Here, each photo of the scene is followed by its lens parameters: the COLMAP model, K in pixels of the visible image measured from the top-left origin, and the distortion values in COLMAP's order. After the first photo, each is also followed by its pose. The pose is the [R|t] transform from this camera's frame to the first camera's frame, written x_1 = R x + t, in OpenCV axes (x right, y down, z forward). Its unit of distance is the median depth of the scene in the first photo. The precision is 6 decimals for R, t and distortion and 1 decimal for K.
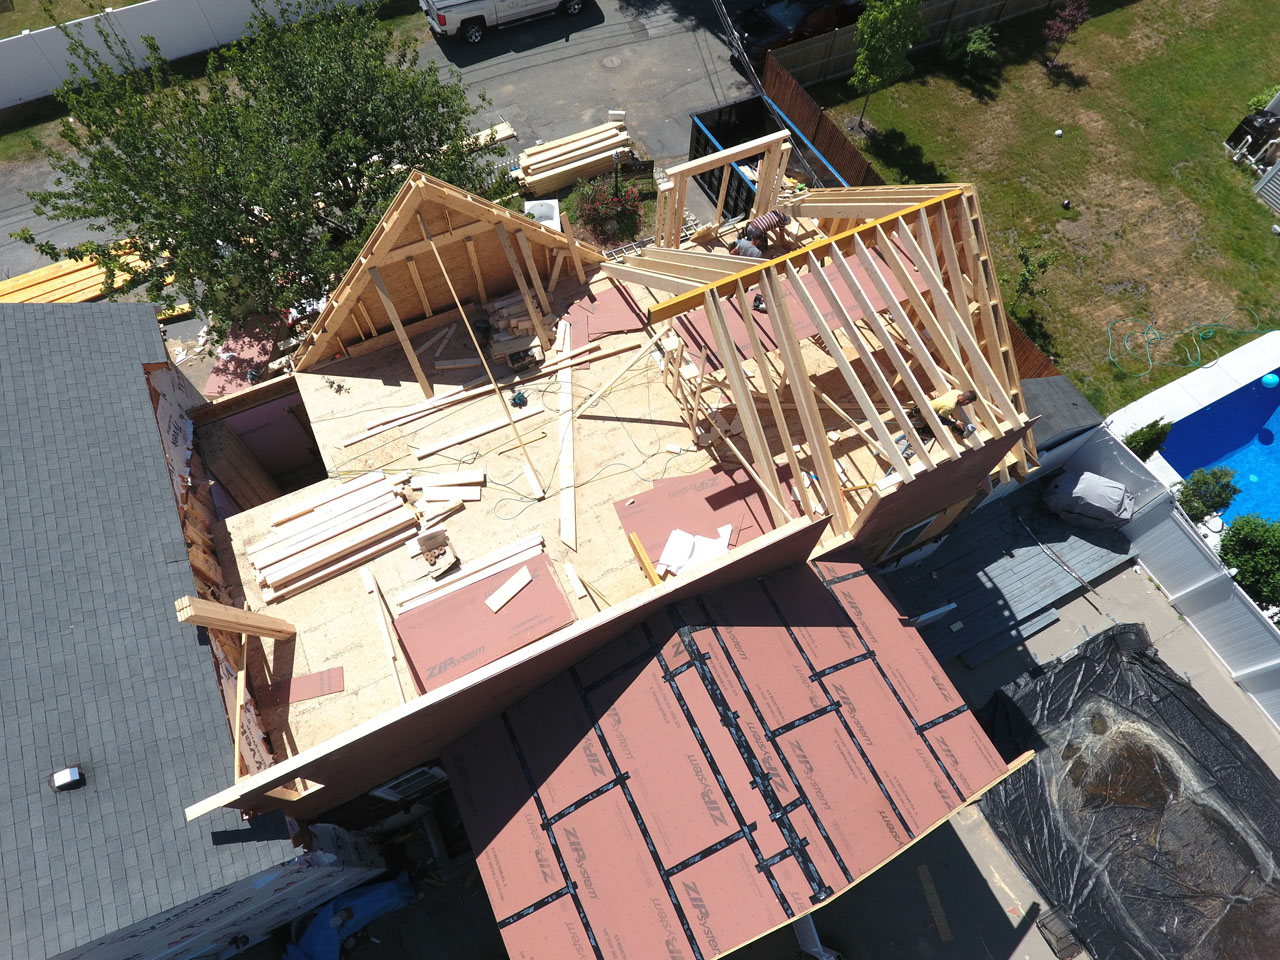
lens RADIAL K [[742.7, 0, 638.3], [0, 742.7, 480.2], [0, 0, 1]] dist [-0.006383, 0.001202]
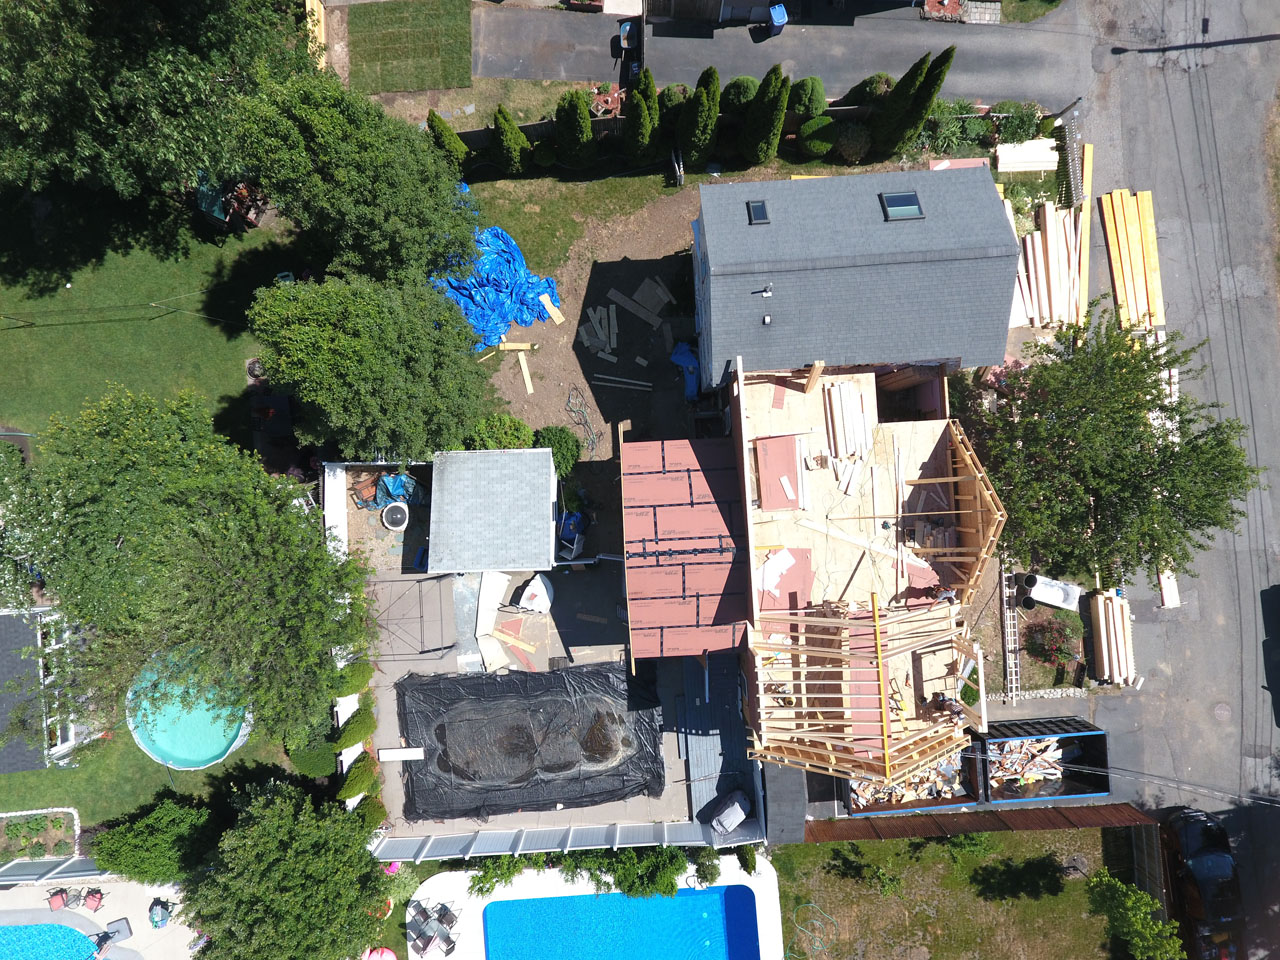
lens RADIAL K [[742.7, 0, 645.7], [0, 742.7, 477.8], [0, 0, 1]] dist [-0.006383, 0.001202]
pose [[-0.388684, 0.920953, -0.027757, 0.019646], [-0.816136, -0.330152, 0.474260, -0.484301], [0.427607, 0.206991, 0.879947, -0.995300]]
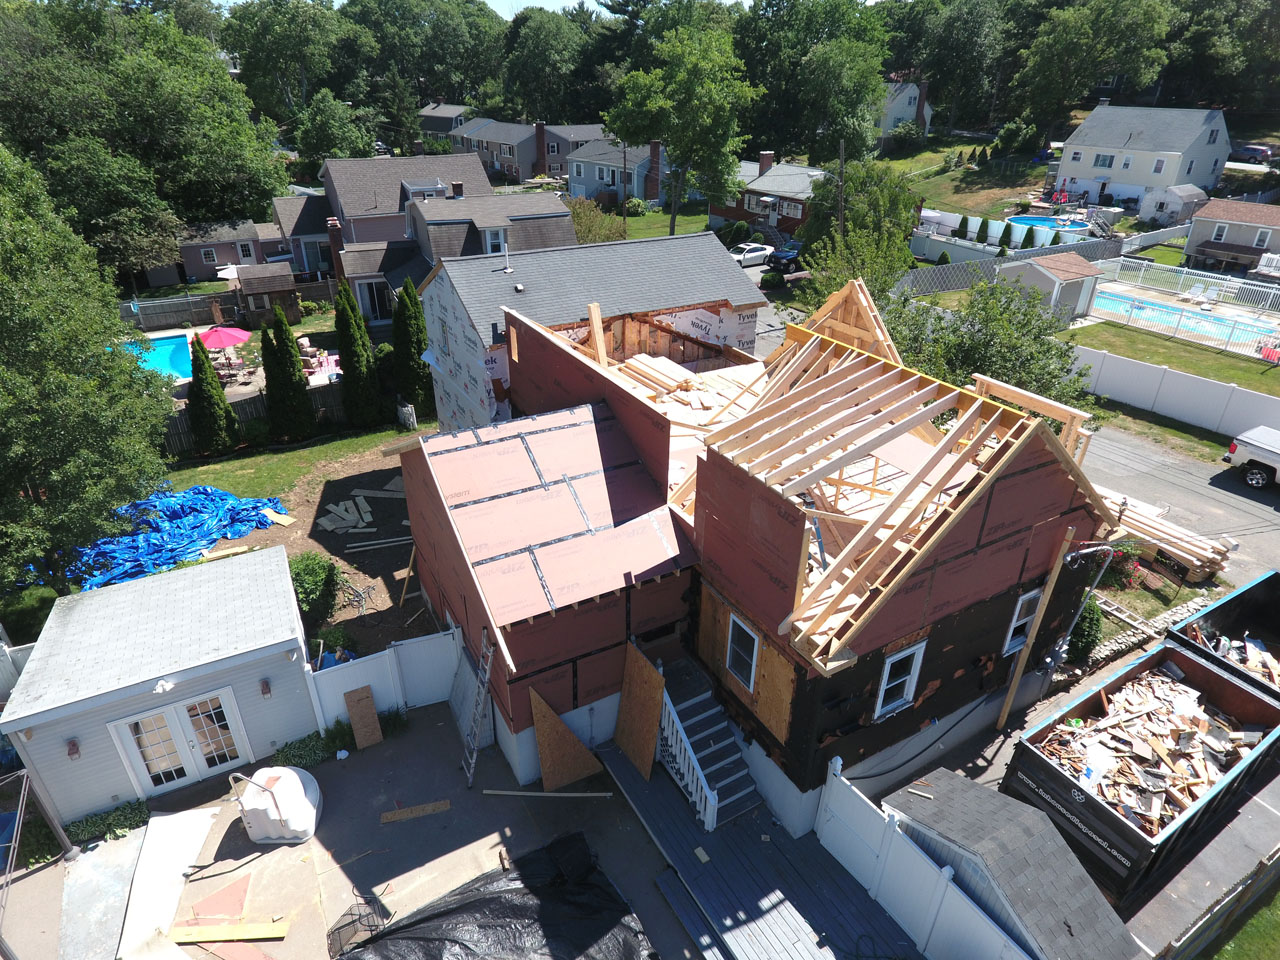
lens RADIAL K [[742.7, 0, 632.4], [0, 742.7, 482.2], [0, 0, 1]] dist [-0.006383, 0.001202]
pose [[0.054645, 0.463825, -0.884240, 1.172636], [-0.887956, 0.427588, 0.169416, -0.056473], [0.456670, 0.775909, 0.435222, 0.379649]]
